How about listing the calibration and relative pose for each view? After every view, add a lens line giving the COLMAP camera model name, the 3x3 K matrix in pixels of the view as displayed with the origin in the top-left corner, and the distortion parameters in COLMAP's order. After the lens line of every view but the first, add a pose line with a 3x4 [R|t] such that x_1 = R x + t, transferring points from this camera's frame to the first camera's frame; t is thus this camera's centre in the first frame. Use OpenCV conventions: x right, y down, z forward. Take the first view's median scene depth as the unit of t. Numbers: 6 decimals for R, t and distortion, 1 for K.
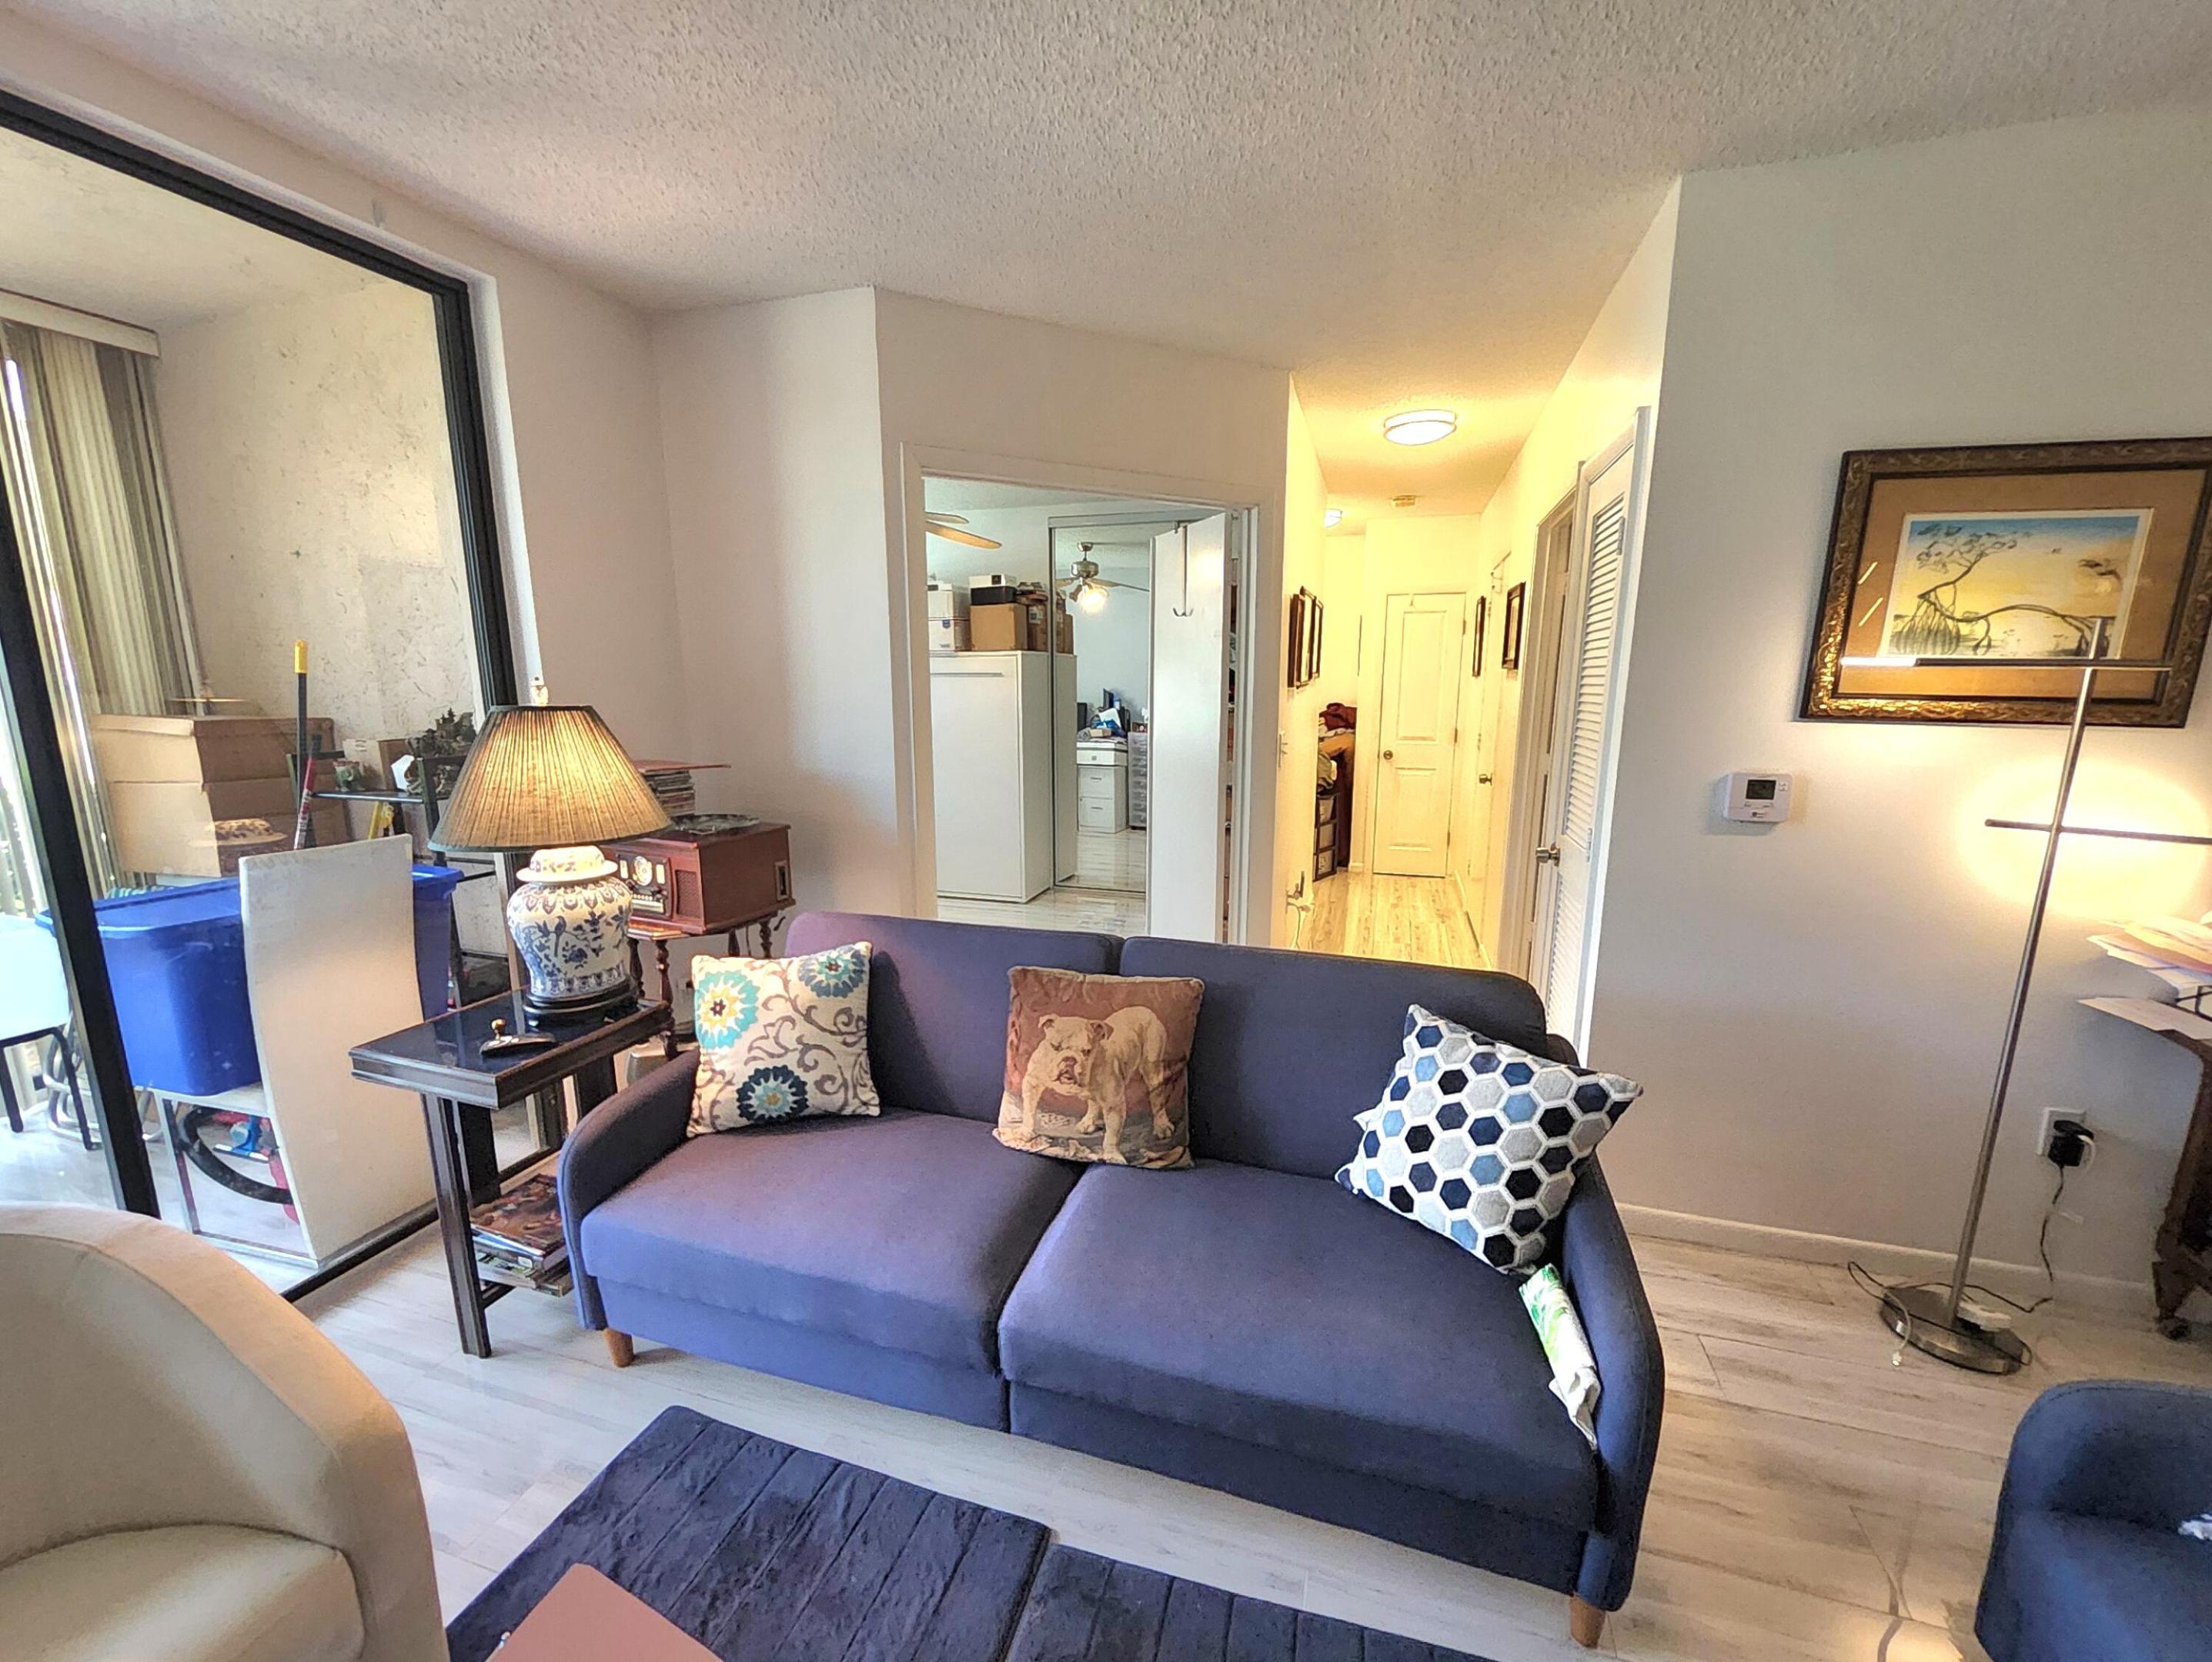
lens RADIAL K [[868.8, 0, 1109.0], [0, 868.8, 836.0], [0, 0, 1]] dist [0.001708, 0.000172]
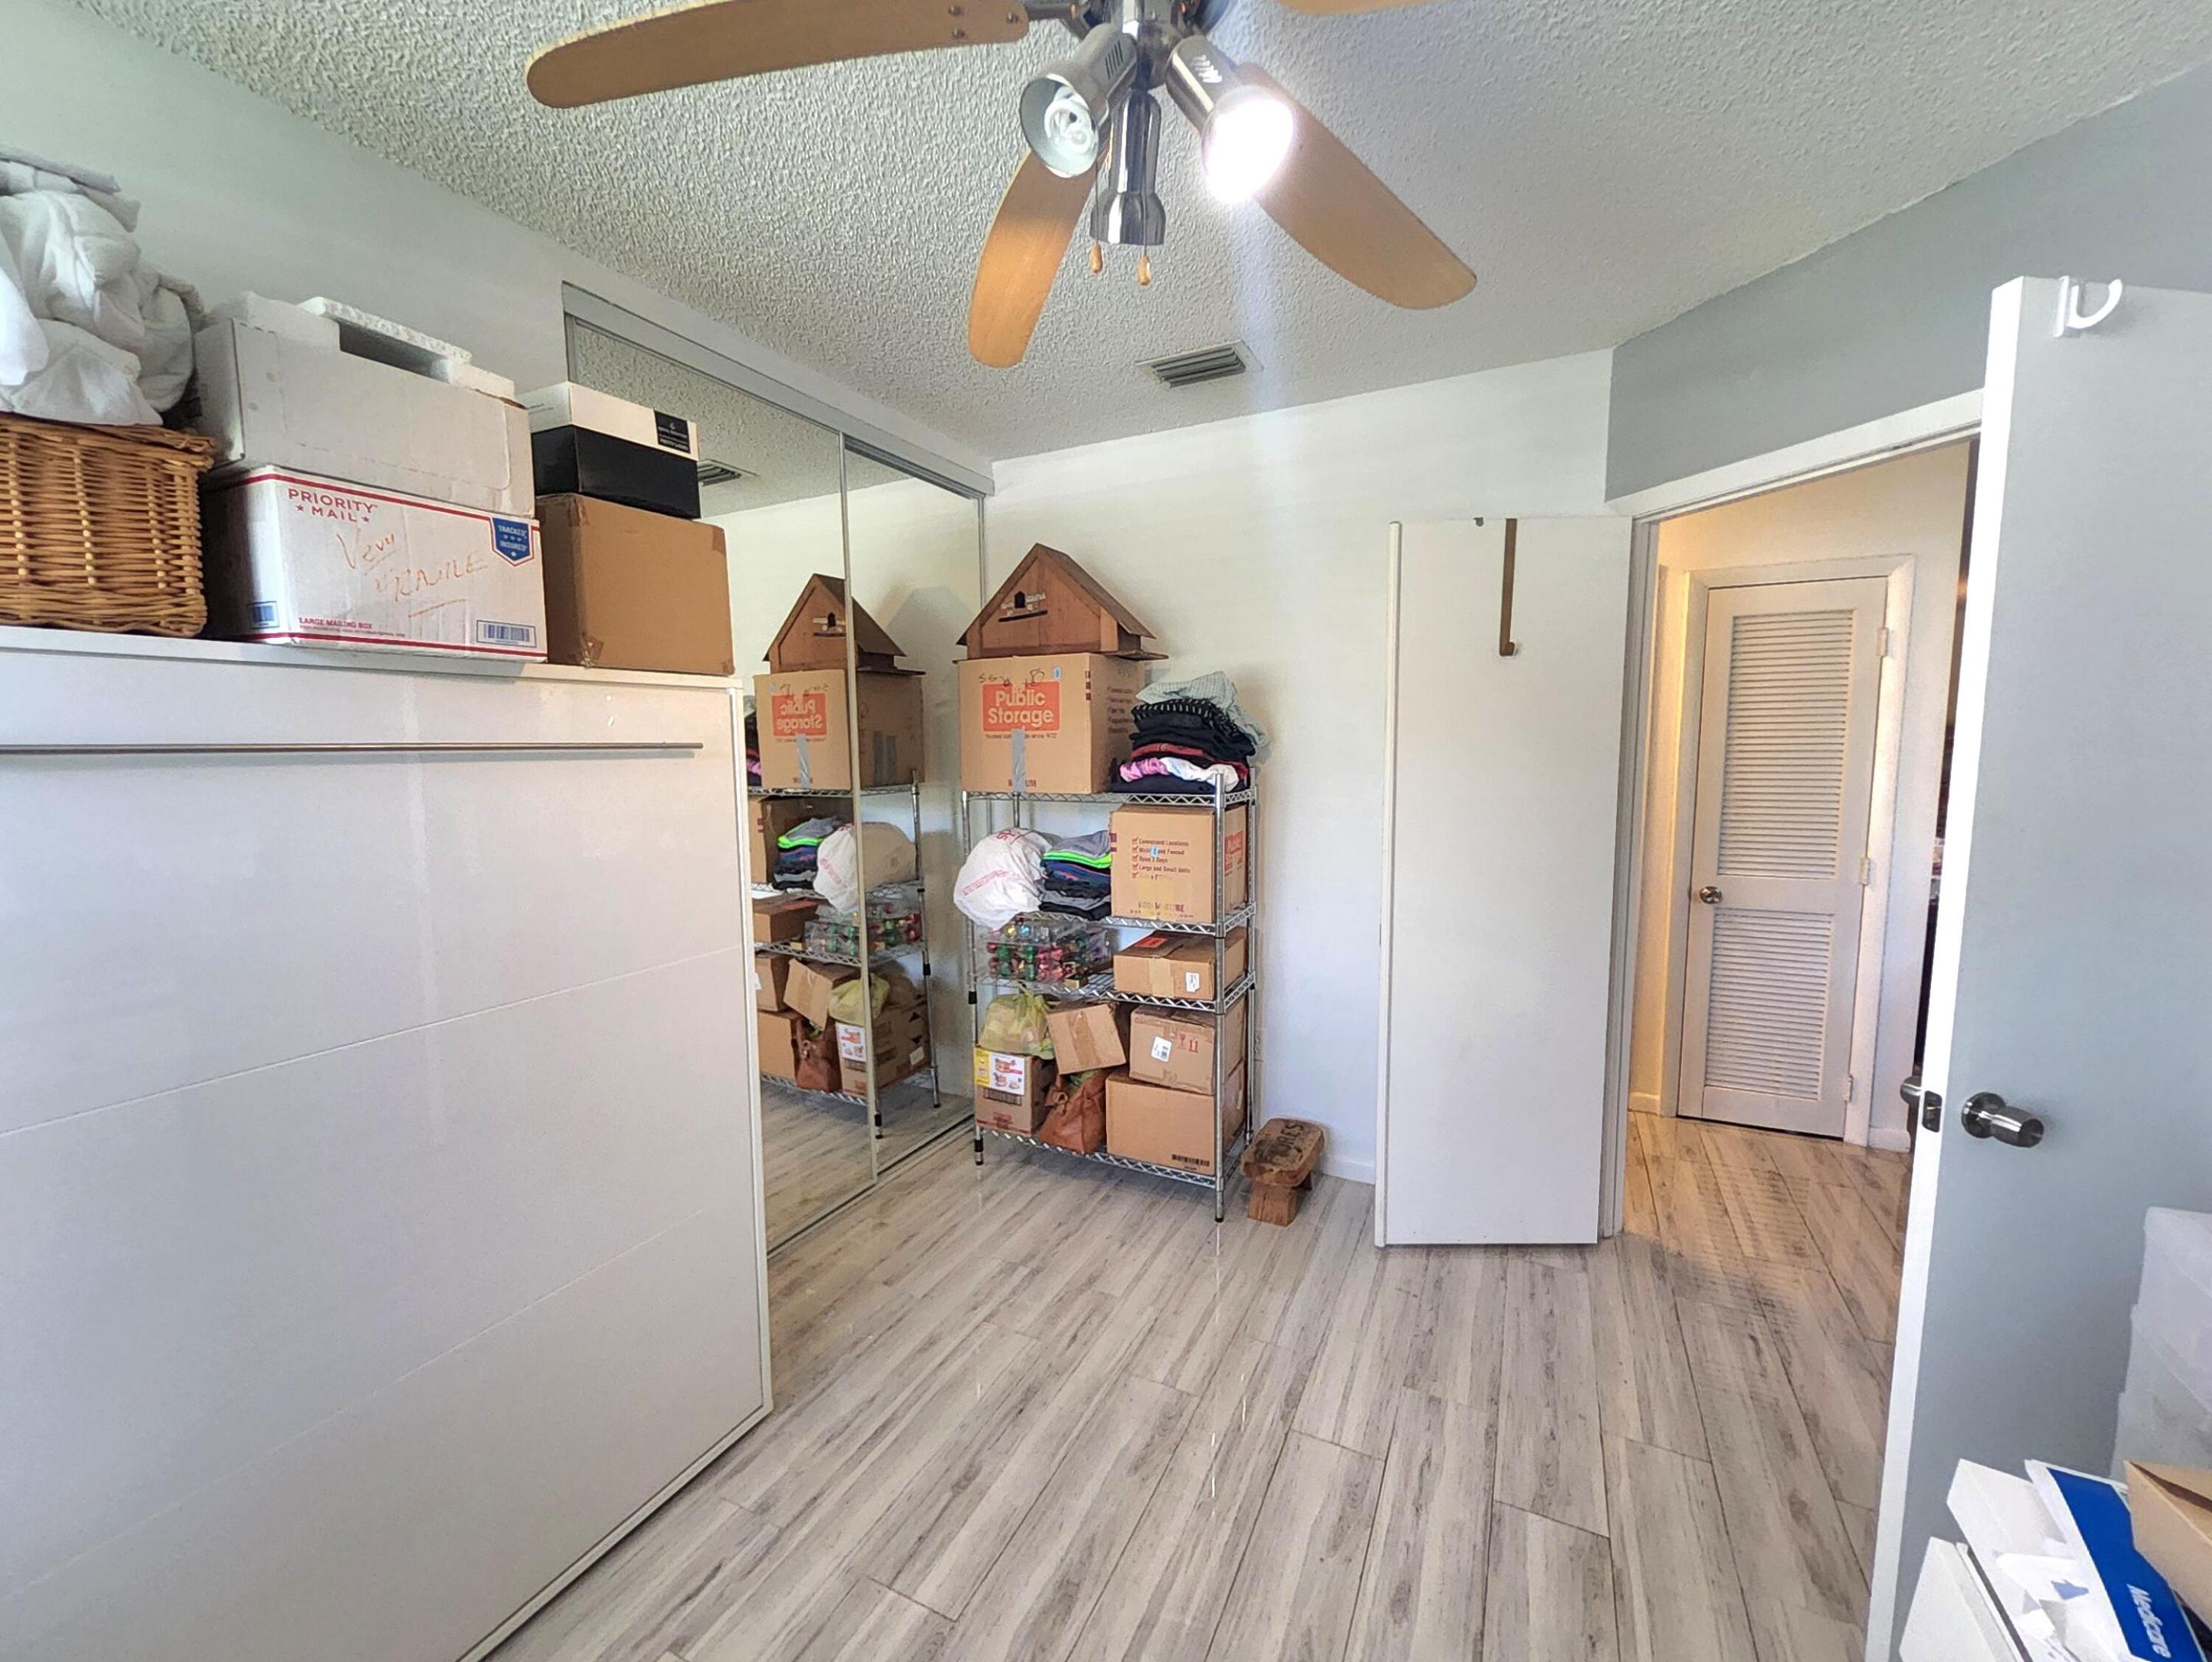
lens RADIAL K [[869.8, 0, 1106.6], [0, 869.8, 833.2], [0, 0, 1]] dist [0.022678, -0.023982]
pose [[0.163730, -0.102478, 0.981168, -1.053223], [0.184761, 0.980176, 0.071543, -0.400782], [-0.969049, 0.169567, 0.179418, 2.127922]]
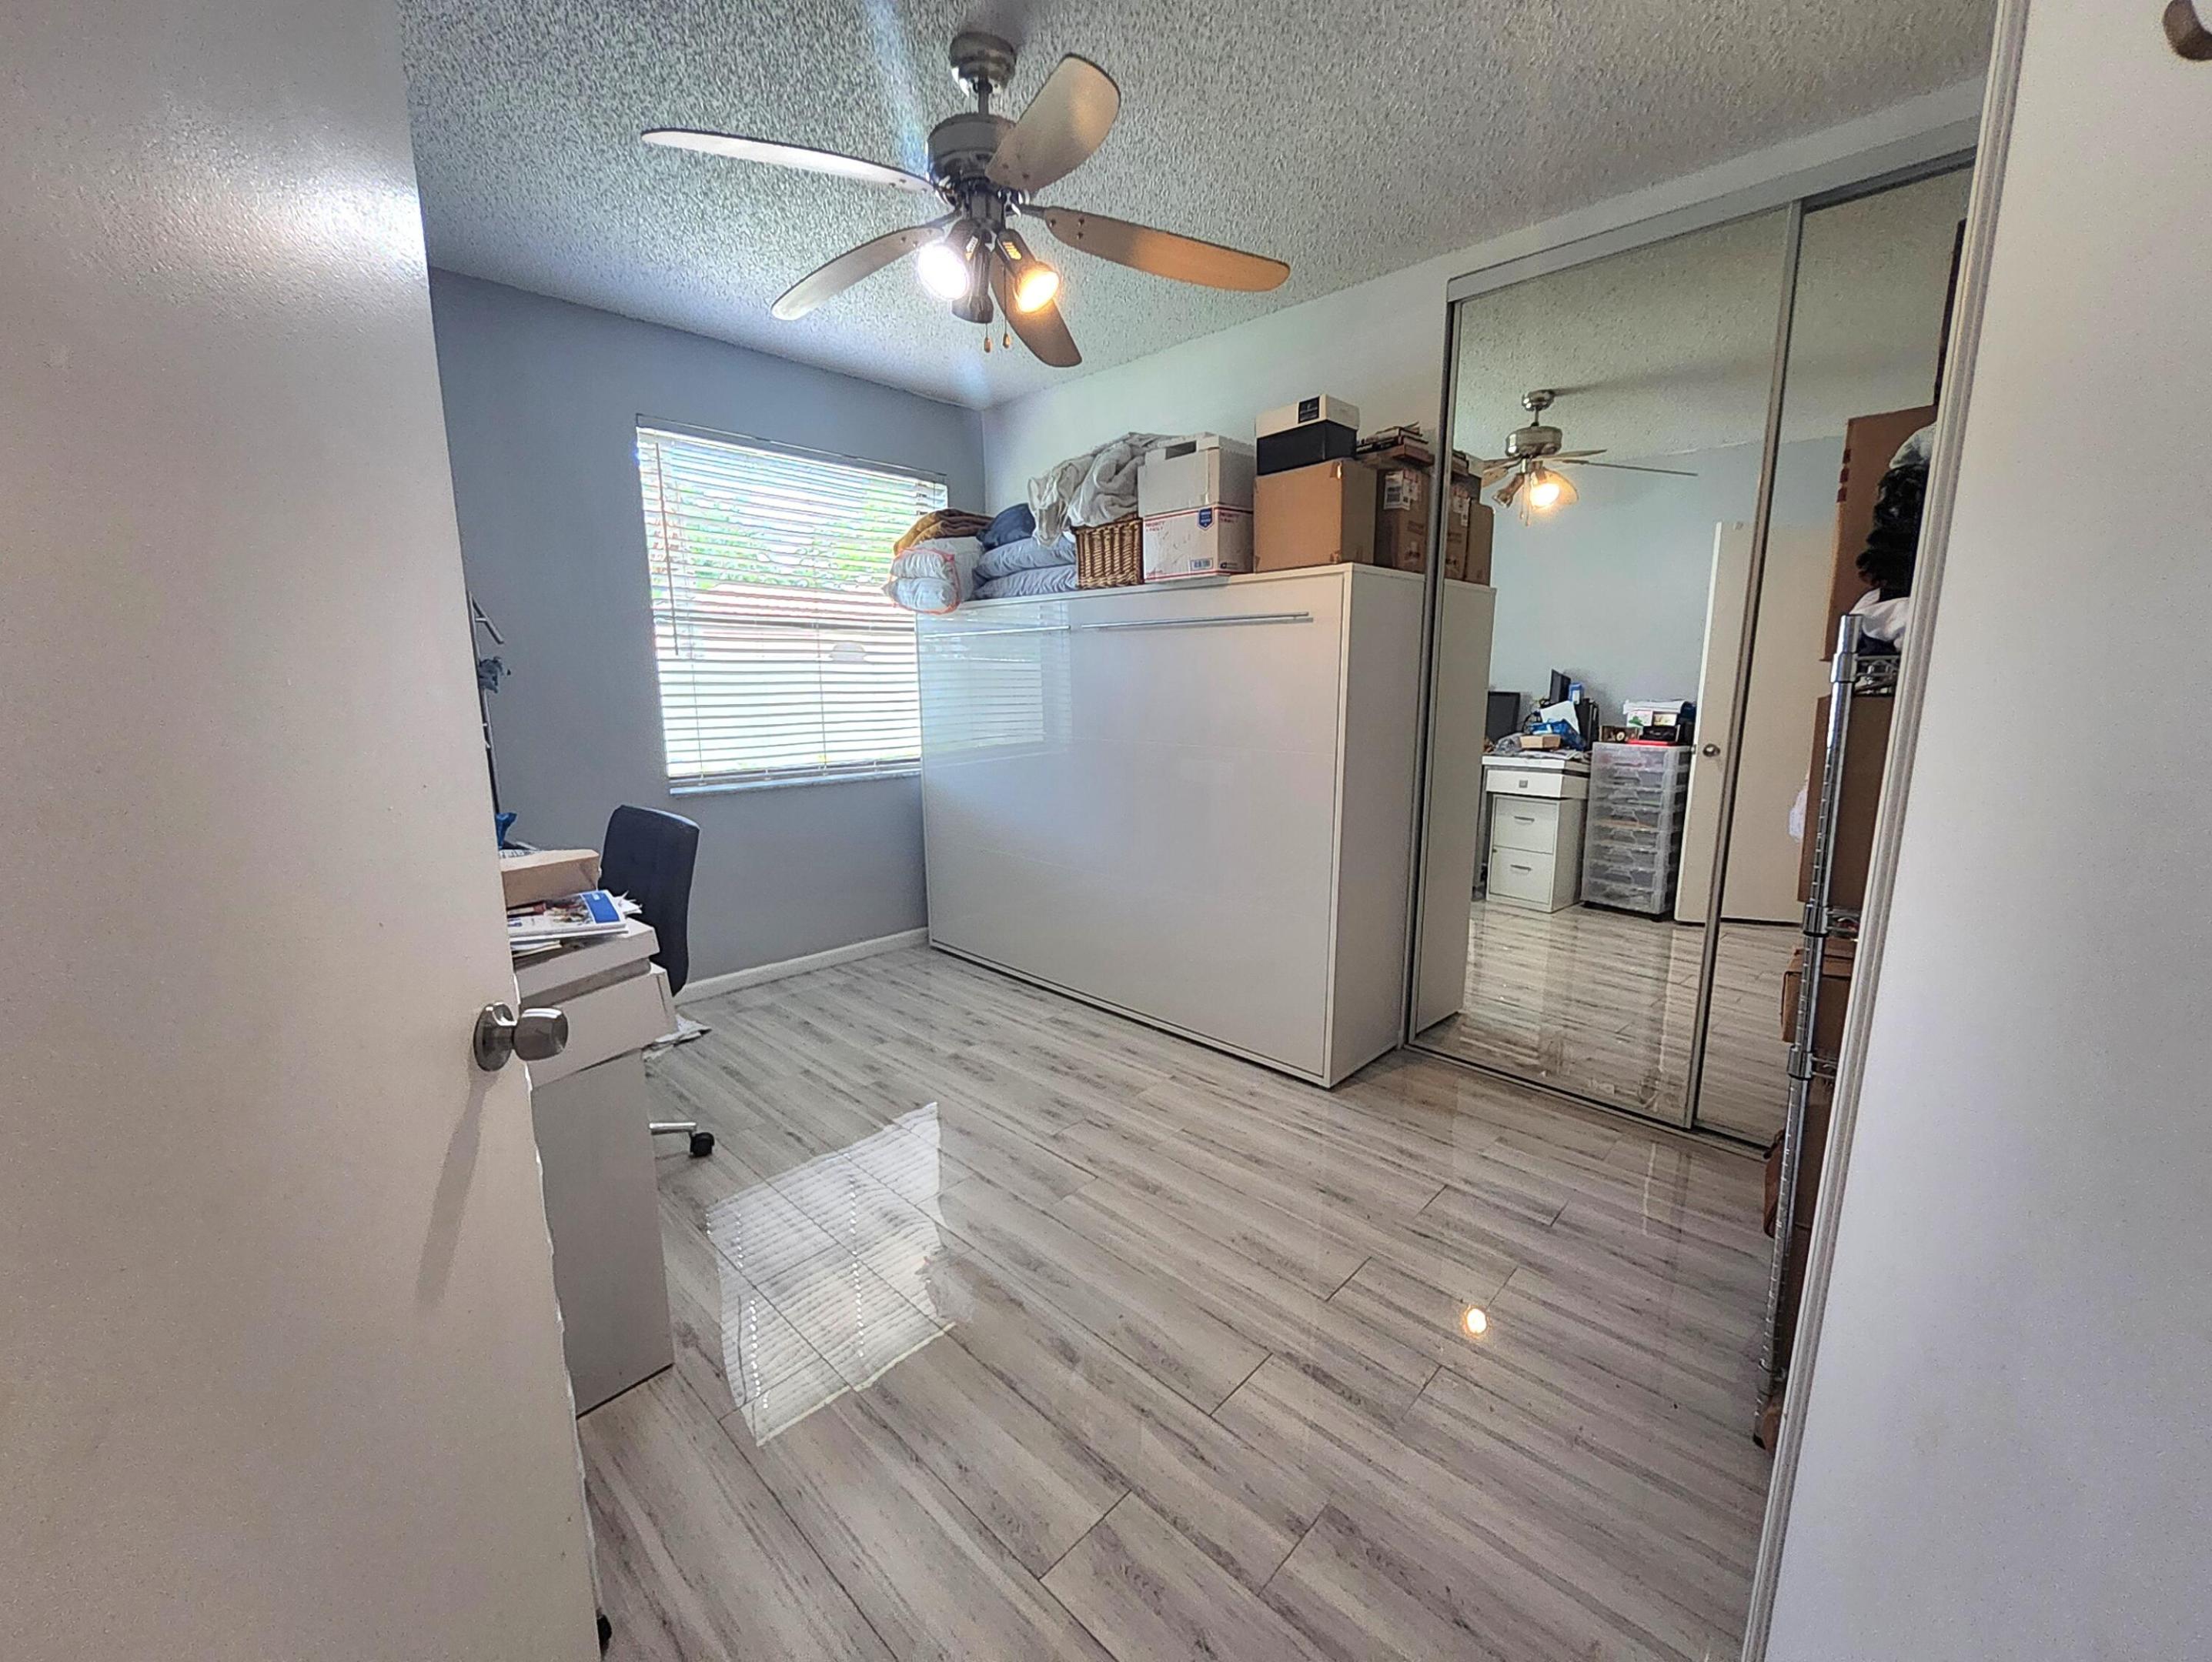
lens RADIAL K [[876.4, 0, 1106.0], [0, 876.4, 831.0], [0, 0, 1]] dist [0.000573, 0.000146]
pose [[0.889856, 0.077450, -0.449619, 0.002312], [-0.079090, 0.996752, 0.015168, -0.182736], [0.449334, 0.022063, 0.893092, 1.393330]]
